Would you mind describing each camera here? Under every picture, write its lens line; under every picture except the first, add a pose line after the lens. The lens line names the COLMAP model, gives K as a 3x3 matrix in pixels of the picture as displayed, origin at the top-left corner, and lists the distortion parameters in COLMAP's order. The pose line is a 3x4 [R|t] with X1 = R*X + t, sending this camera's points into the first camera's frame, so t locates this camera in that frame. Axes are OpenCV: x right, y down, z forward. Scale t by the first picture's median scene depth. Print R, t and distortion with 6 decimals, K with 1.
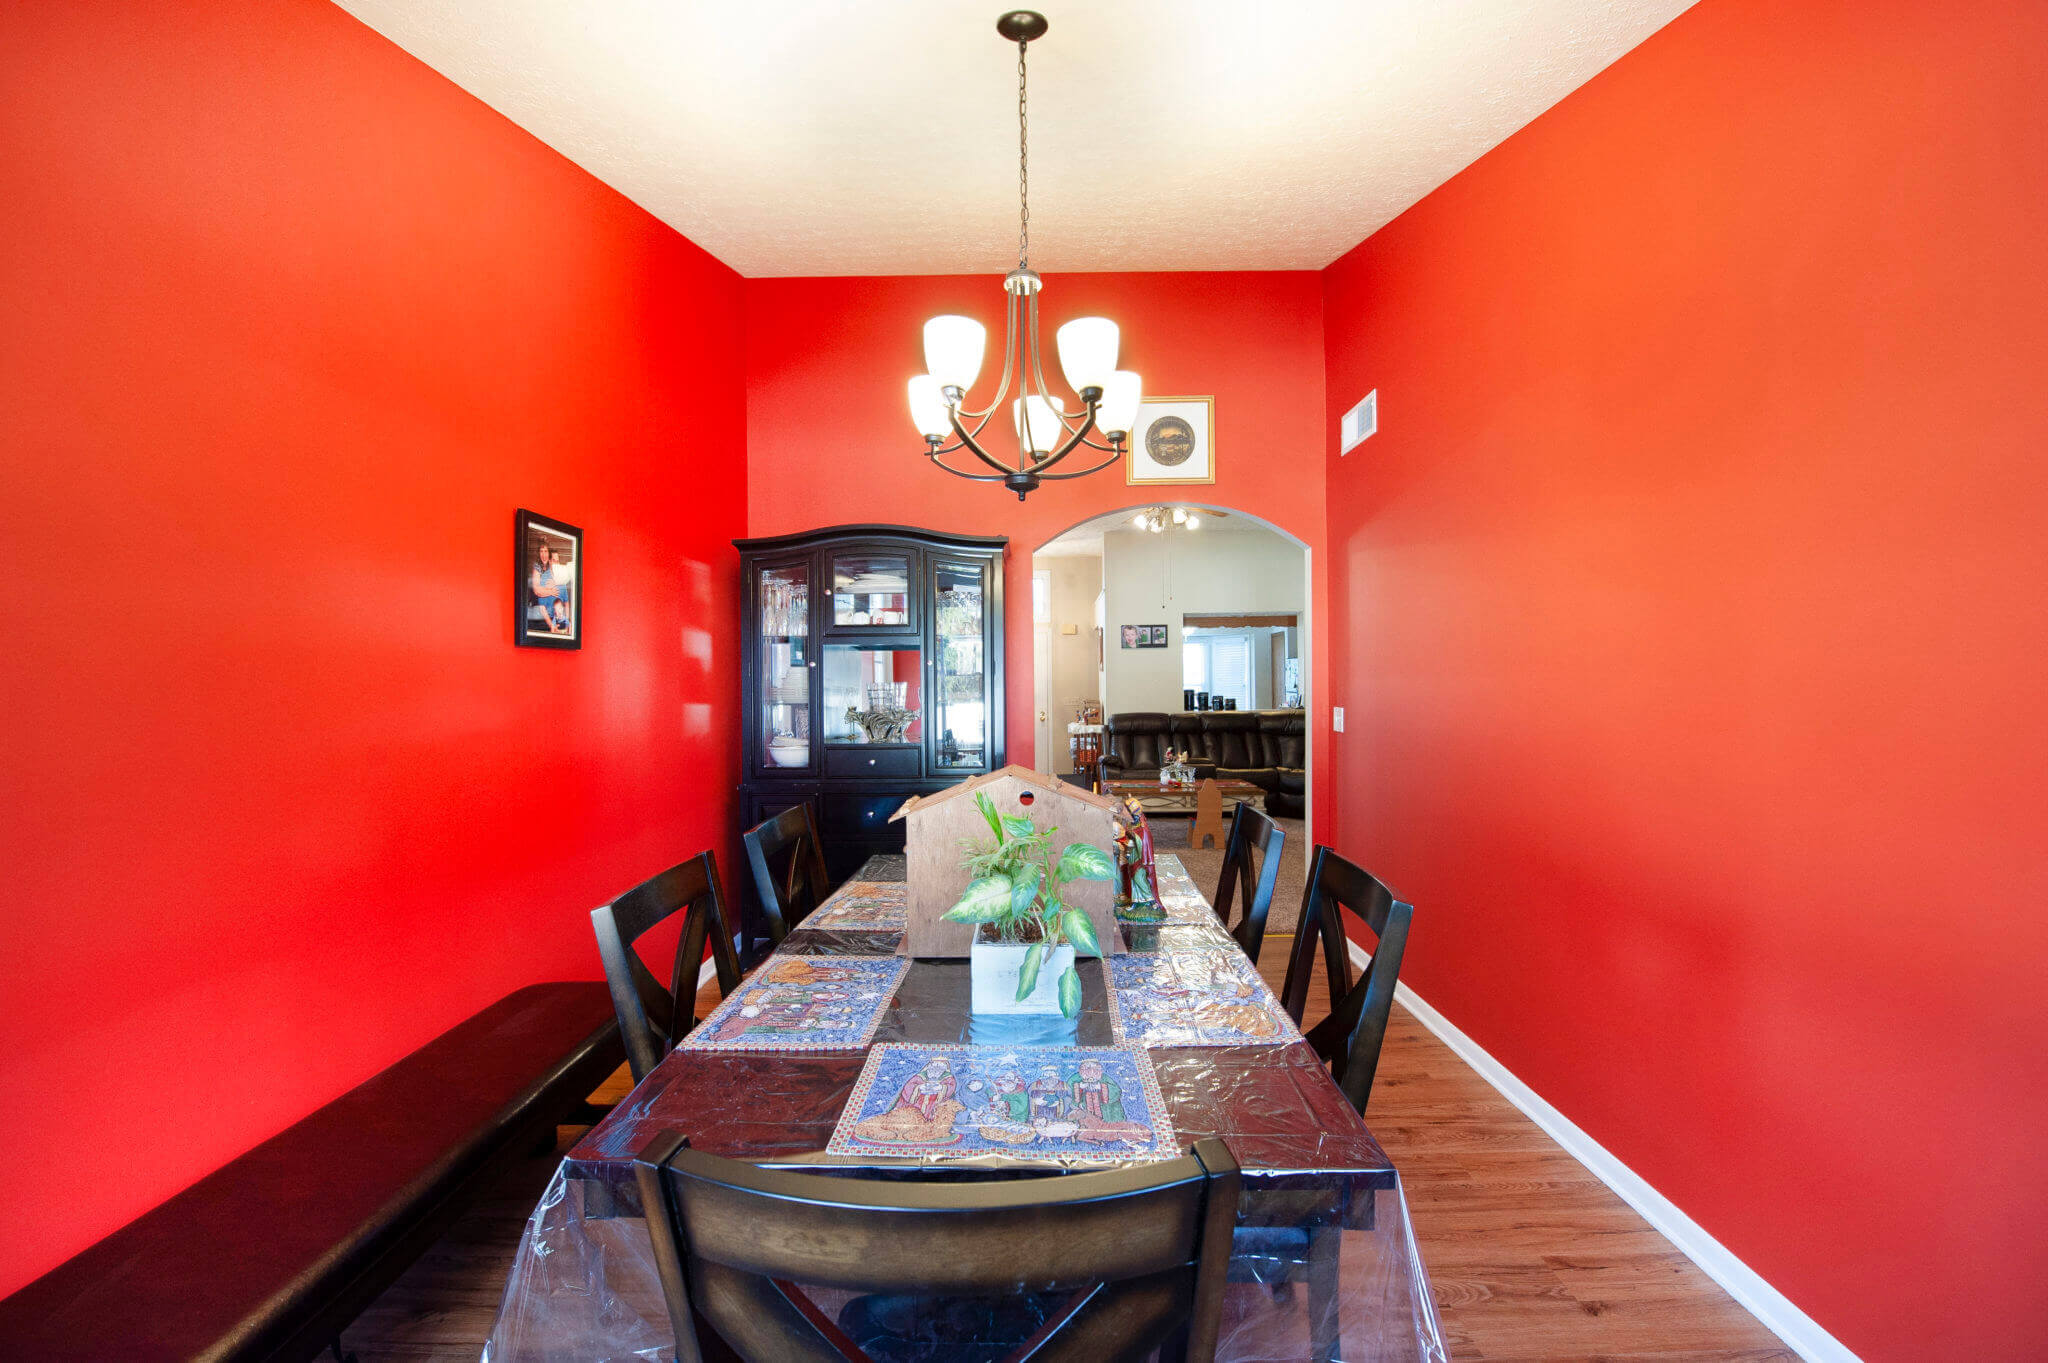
lens RADIAL K [[804.6, 0, 1024.0], [0, 804.6, 681.5], [0, 0, 1]] dist [-0.008499, -0.007183]
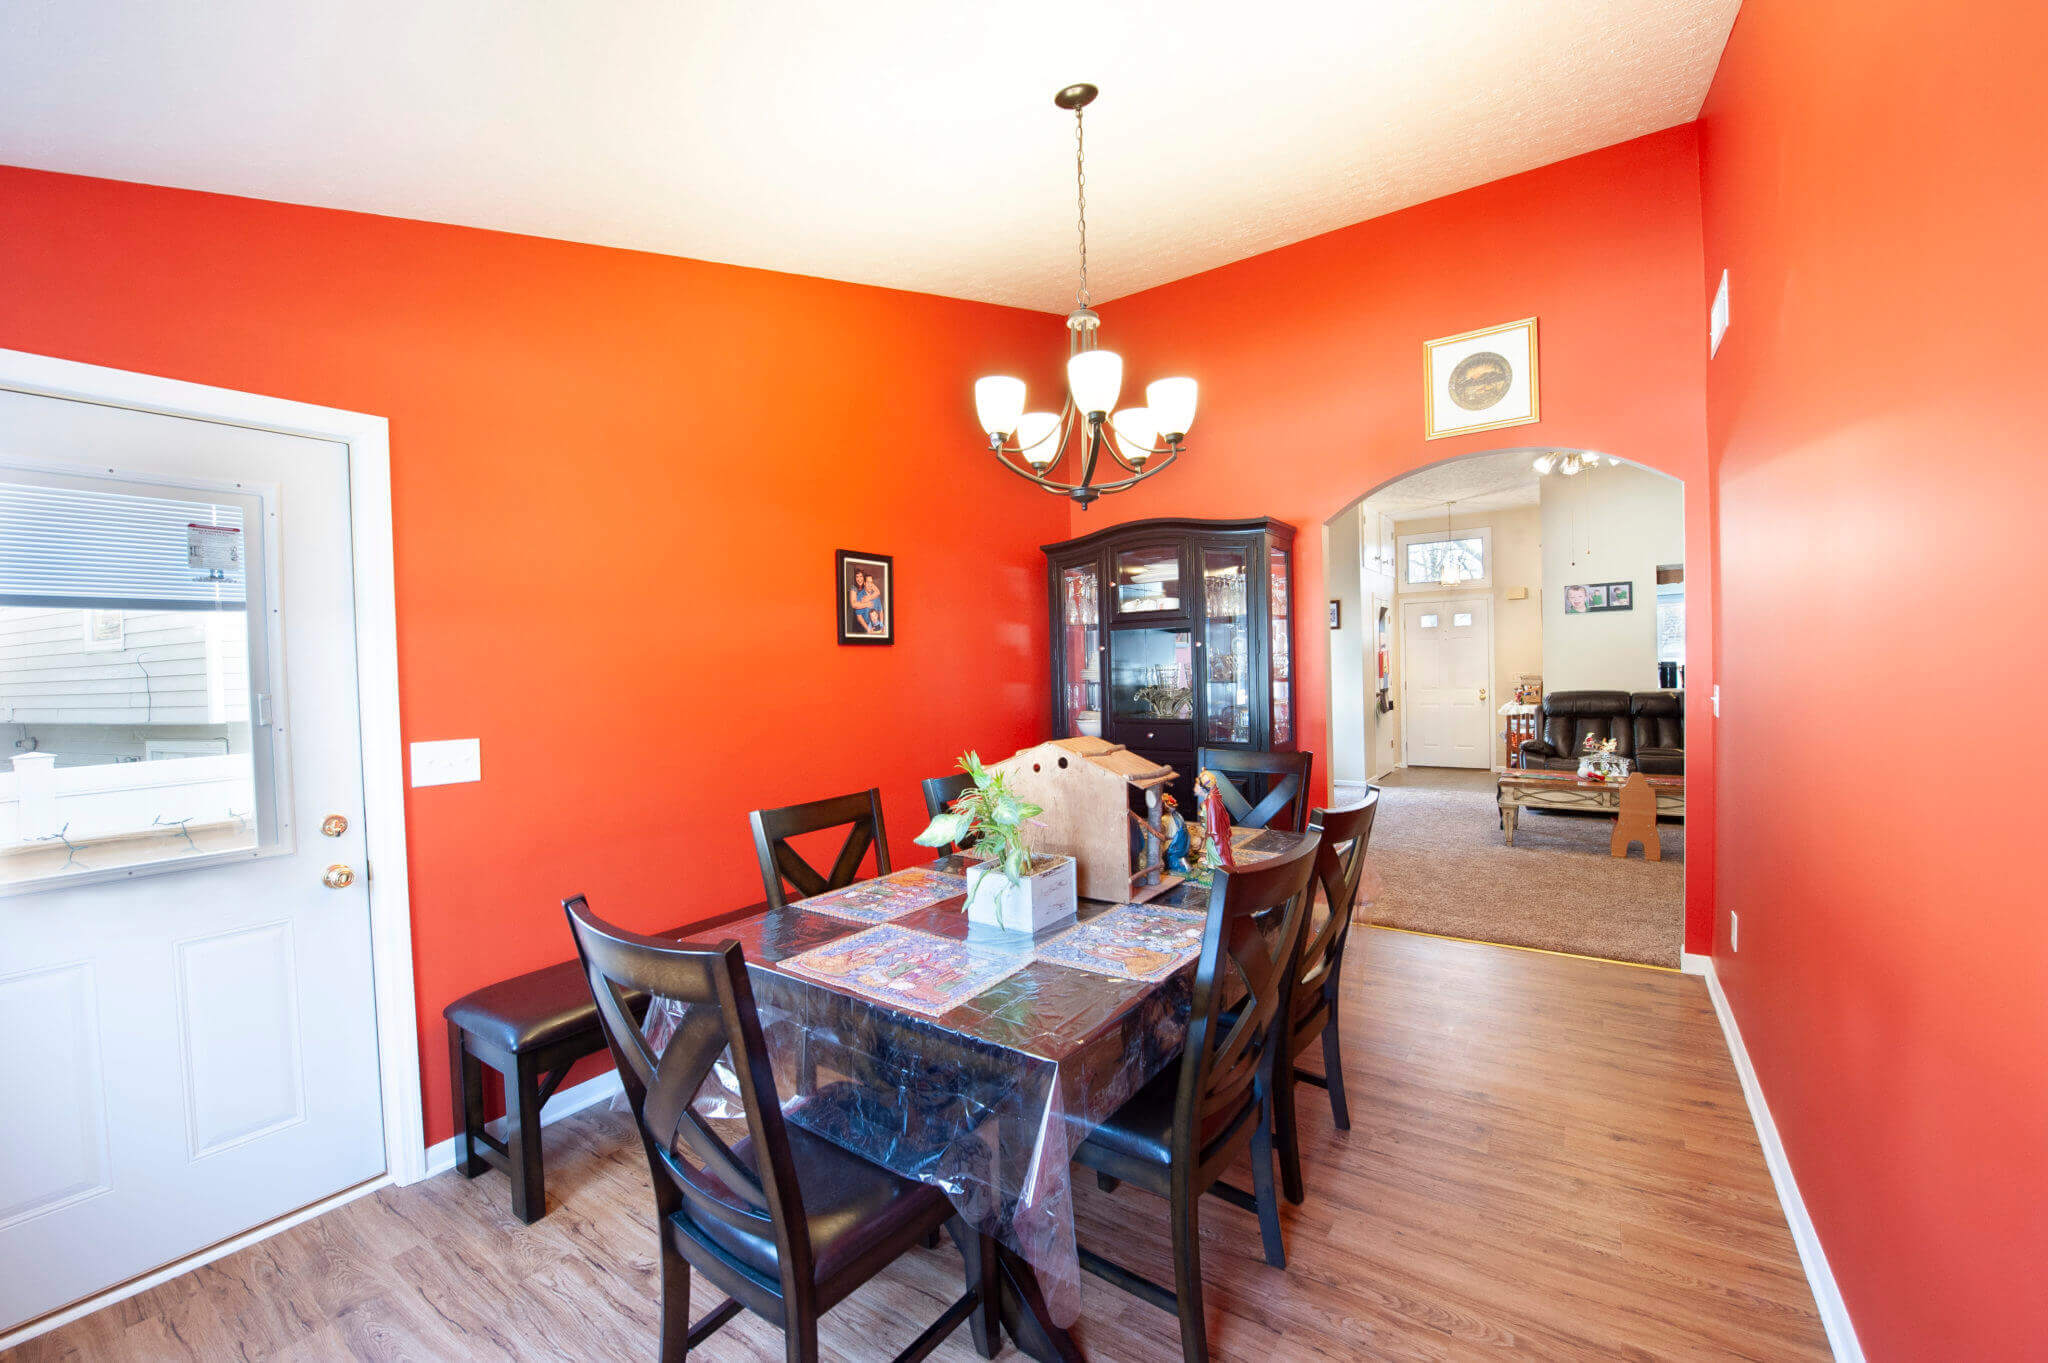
lens RADIAL K [[804.6, 0, 1024.0], [0, 804.6, 681.5], [0, 0, 1]] dist [-0.008499, -0.007183]
pose [[0.826728, -0.003492, -0.562591, 0.284240], [0.019979, 0.999532, 0.023156, -0.002659], [0.562247, -0.030384, 0.826411, -0.010894]]
